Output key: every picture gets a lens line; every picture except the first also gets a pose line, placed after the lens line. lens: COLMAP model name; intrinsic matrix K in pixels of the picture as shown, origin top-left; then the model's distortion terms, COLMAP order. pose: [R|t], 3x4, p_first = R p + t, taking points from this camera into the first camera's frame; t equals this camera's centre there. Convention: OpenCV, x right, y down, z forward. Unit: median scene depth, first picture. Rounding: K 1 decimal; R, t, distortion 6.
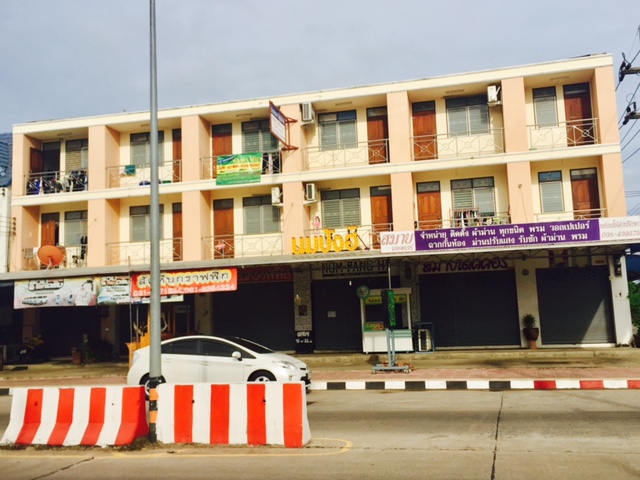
lens RADIAL K [[652.8, 0, 320.0], [0, 652.8, 240.0], [0, 0, 1]] dist [0.118136, 0.012953]
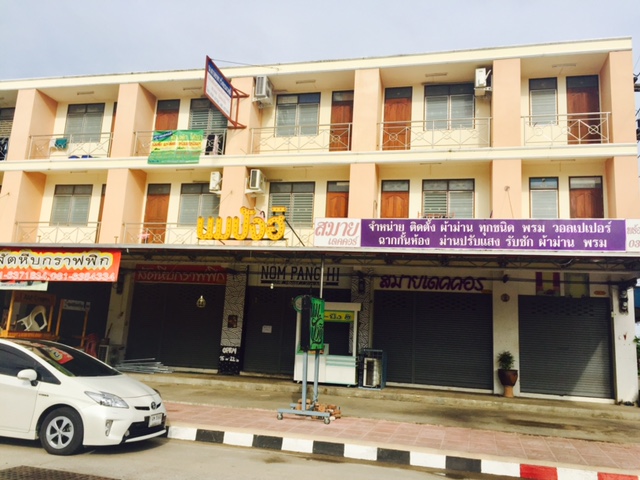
lens RADIAL K [[546.4, 0, 320.0], [0, 546.4, 240.0], [0, 0, 1]] dist [0.070898, -0.011586]
pose [[0.995629, 0.092978, -0.008845, 0.086353], [-0.093341, 0.993853, -0.059528, 0.039287], [0.003255, 0.060094, 0.998187, 0.326470]]
